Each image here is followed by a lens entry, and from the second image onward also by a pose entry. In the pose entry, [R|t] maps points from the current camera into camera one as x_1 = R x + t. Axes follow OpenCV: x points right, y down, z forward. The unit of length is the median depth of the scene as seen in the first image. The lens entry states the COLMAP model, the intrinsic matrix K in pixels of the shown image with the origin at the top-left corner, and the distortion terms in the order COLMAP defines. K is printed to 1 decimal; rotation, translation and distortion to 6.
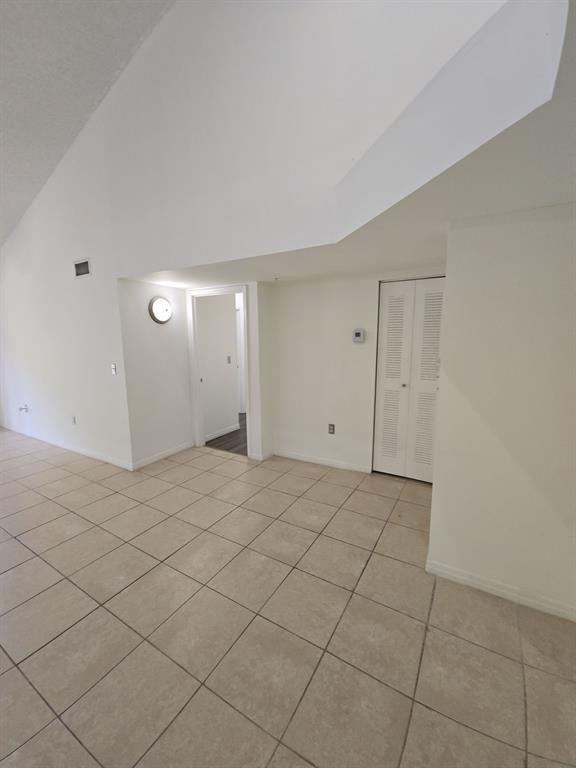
lens RADIAL K [[311.2, 0, 288.5], [0, 311.2, 383.7], [0, 0, 1]] dist [0.002770, -0.007189]
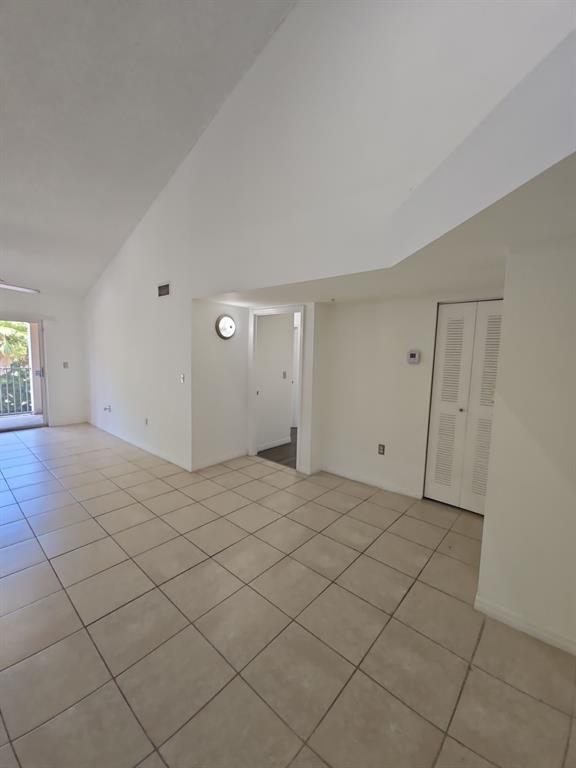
lens RADIAL K [[311.2, 0, 288.6], [0, 311.2, 384.2], [0, 0, 1]] dist [0.002770, -0.007189]
pose [[0.982849, 0.051670, -0.177025, 0.015678], [-0.060982, 0.997005, -0.047569, 0.005079], [0.174037, 0.057548, 0.983056, -0.039722]]
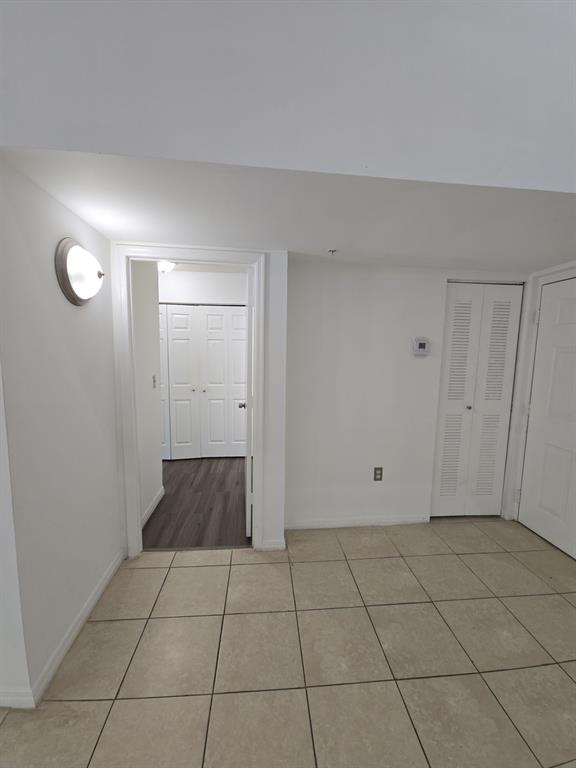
lens RADIAL K [[311.2, 0, 289.0], [0, 311.2, 382.1], [0, 0, 1]] dist [0.002770, -0.007189]
pose [[0.812782, -0.036580, 0.581418, -0.536350], [0.060759, 0.997907, -0.022154, -0.078073], [-0.579390, 0.053333, 0.813303, 0.628147]]
